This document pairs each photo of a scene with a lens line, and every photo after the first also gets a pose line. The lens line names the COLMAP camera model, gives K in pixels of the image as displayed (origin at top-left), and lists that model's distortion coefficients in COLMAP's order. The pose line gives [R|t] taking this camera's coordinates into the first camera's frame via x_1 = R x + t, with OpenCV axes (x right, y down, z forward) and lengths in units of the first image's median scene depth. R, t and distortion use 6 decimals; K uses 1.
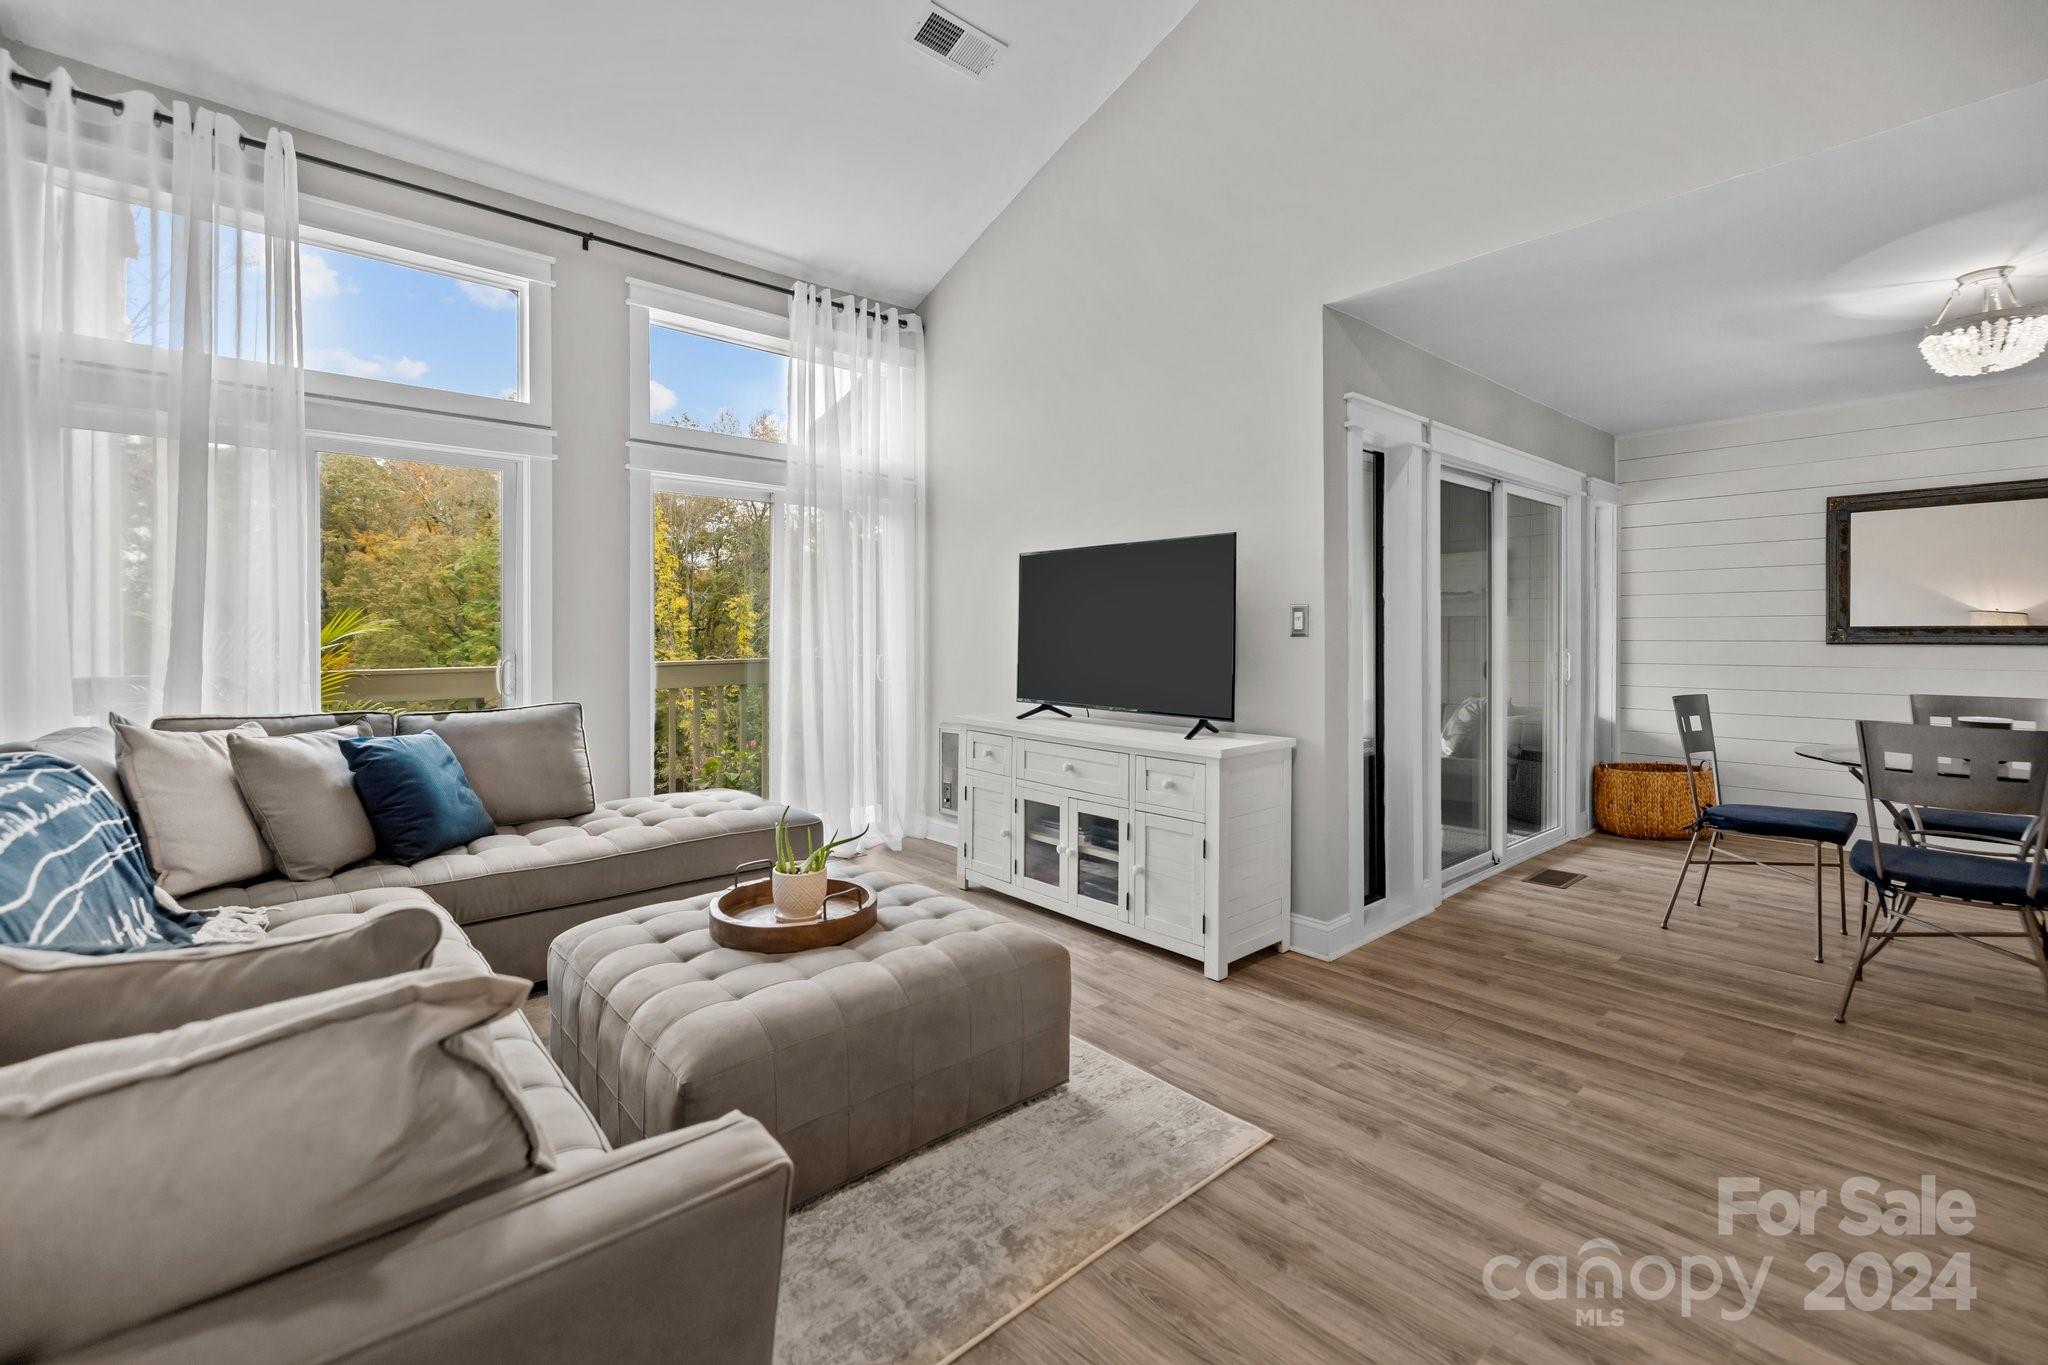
lens RADIAL K [[869.1, 0, 1029.8], [0, 869.1, 640.6], [0, 0, 1]] dist [0.001310, -0.000425]
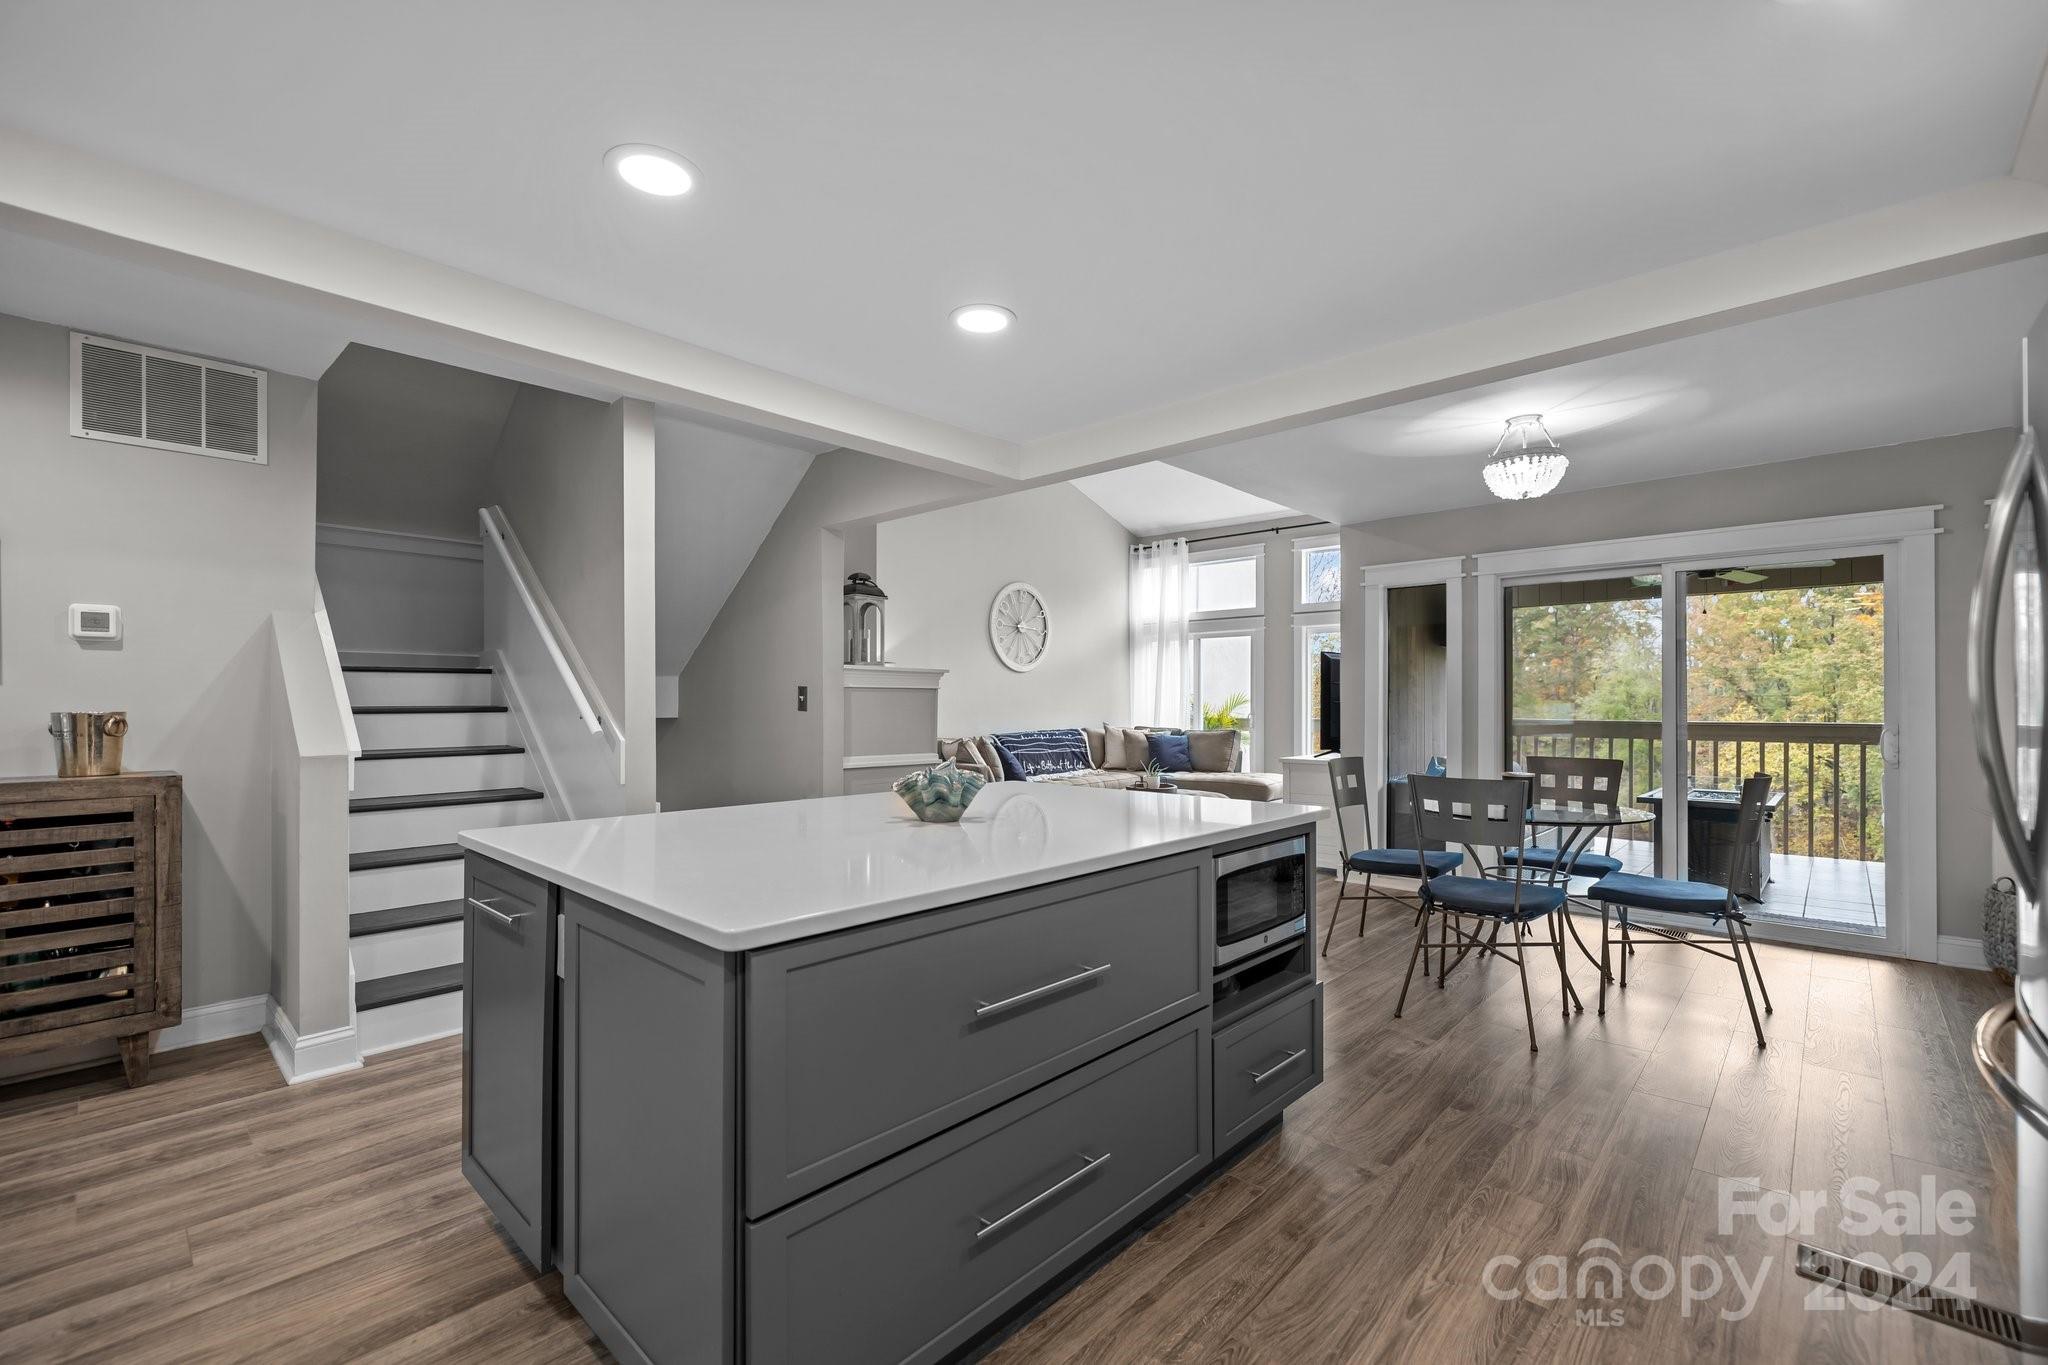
lens RADIAL K [[869.1, 0, 1003.6], [0, 869.1, 694.0], [0, 0, 1]] dist [0.001310, -0.000425]
pose [[0.072309, -0.007705, -0.997353, 2.408708], [-0.008881, 0.999926, -0.008369, -0.007571], [0.997343, 0.009462, 0.072235, 0.189194]]
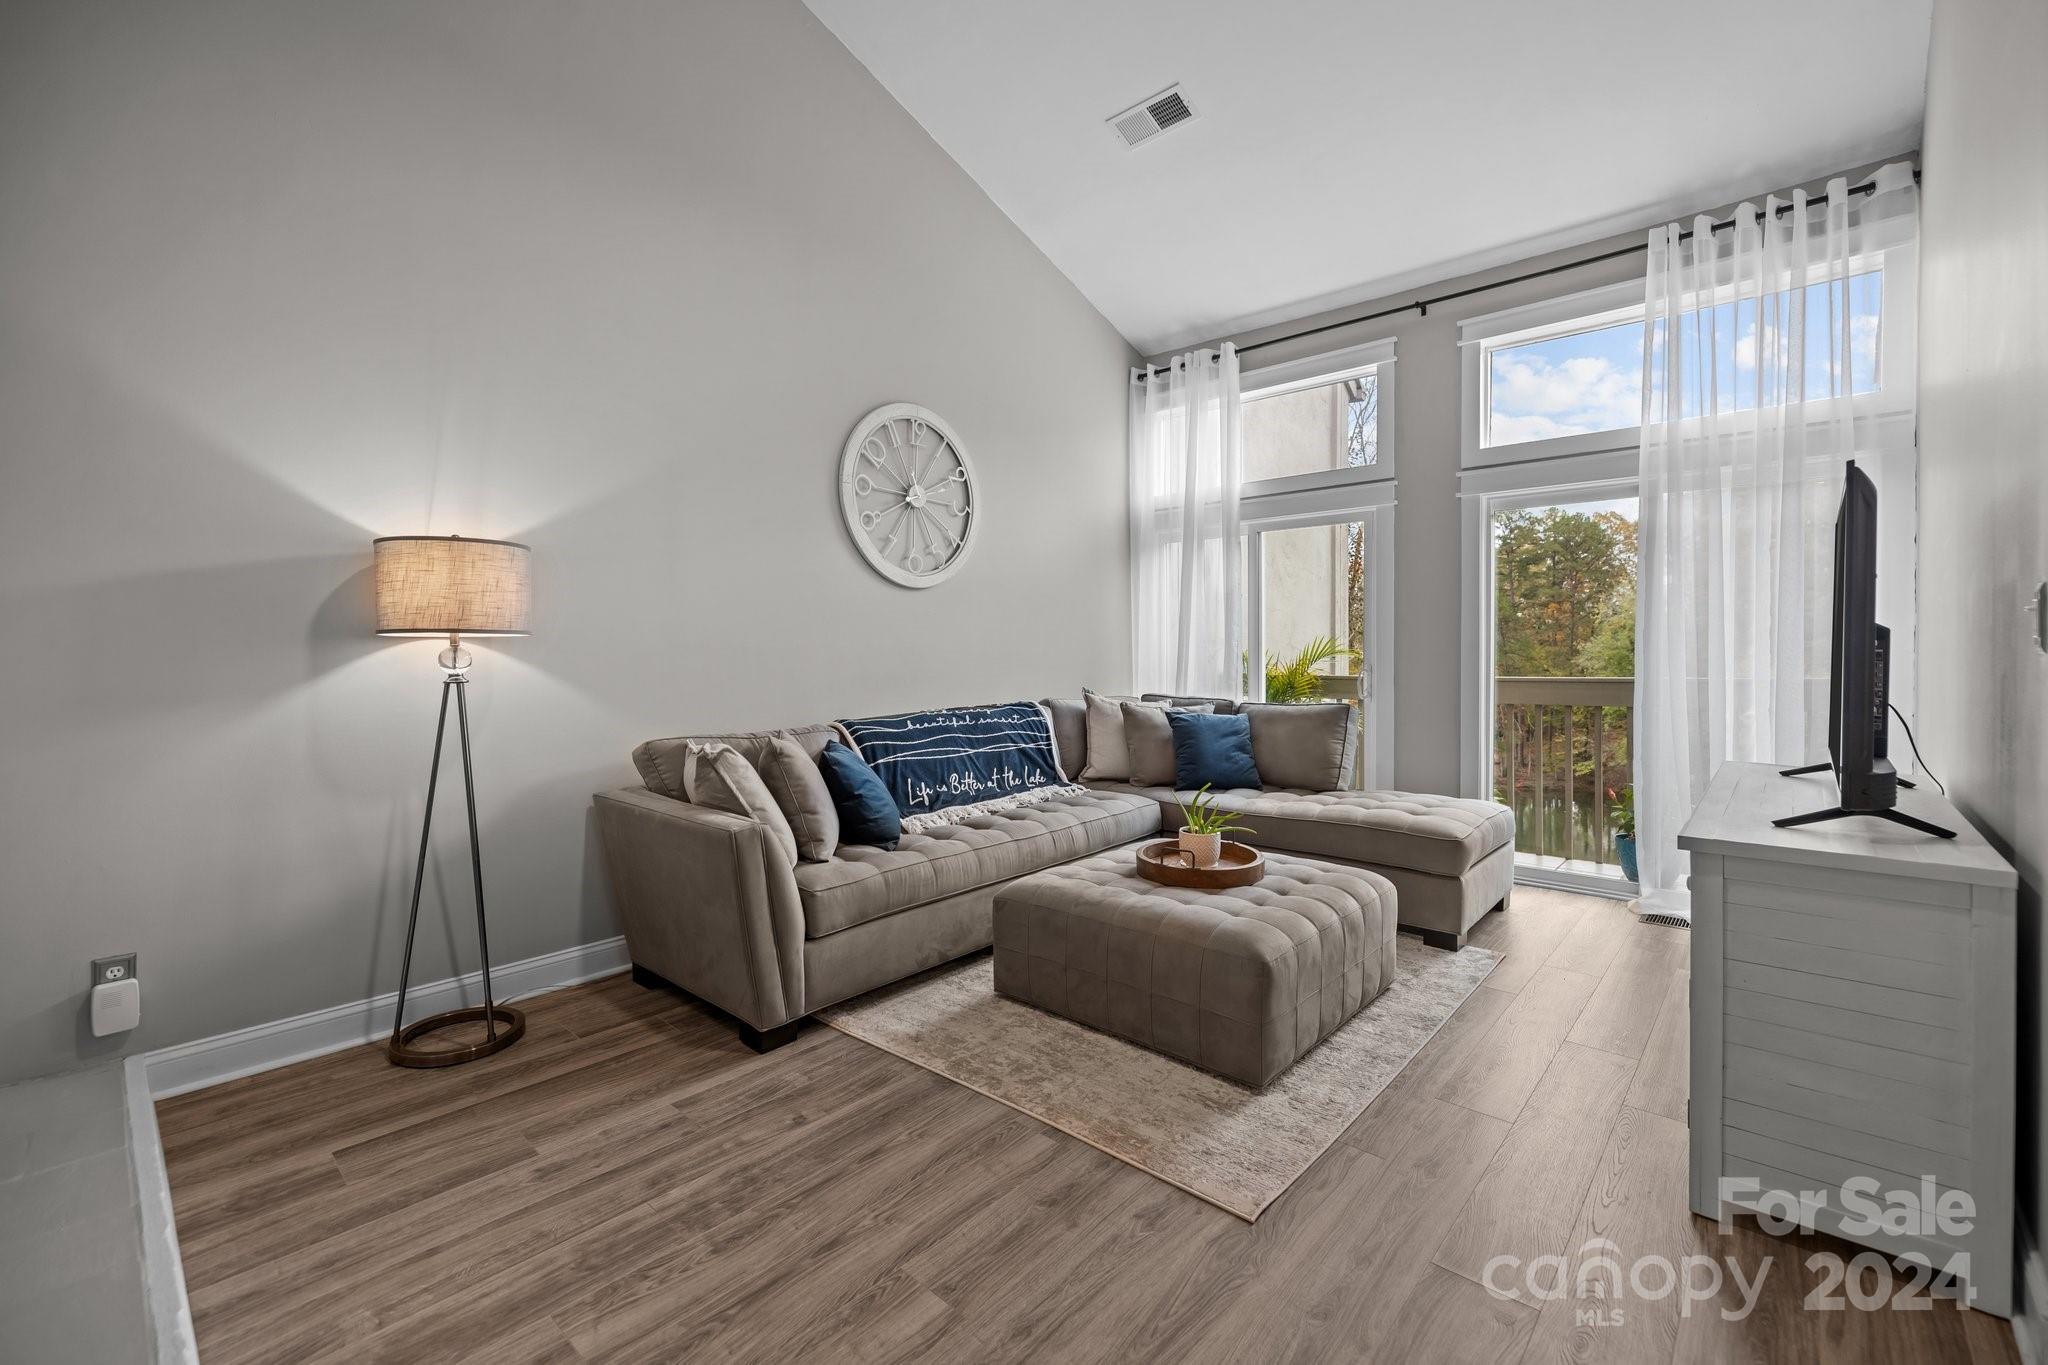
lens RADIAL K [[869.1, 0, 1025.1], [0, 869.1, 661.2], [0, 0, 1]] dist [0.001310, -0.000425]
pose [[0.114783, 0.011983, -0.993318, 0.829868], [-0.004022, 0.999925, 0.011598, -0.003845], [0.993382, 0.002664, 0.114822, 0.495873]]
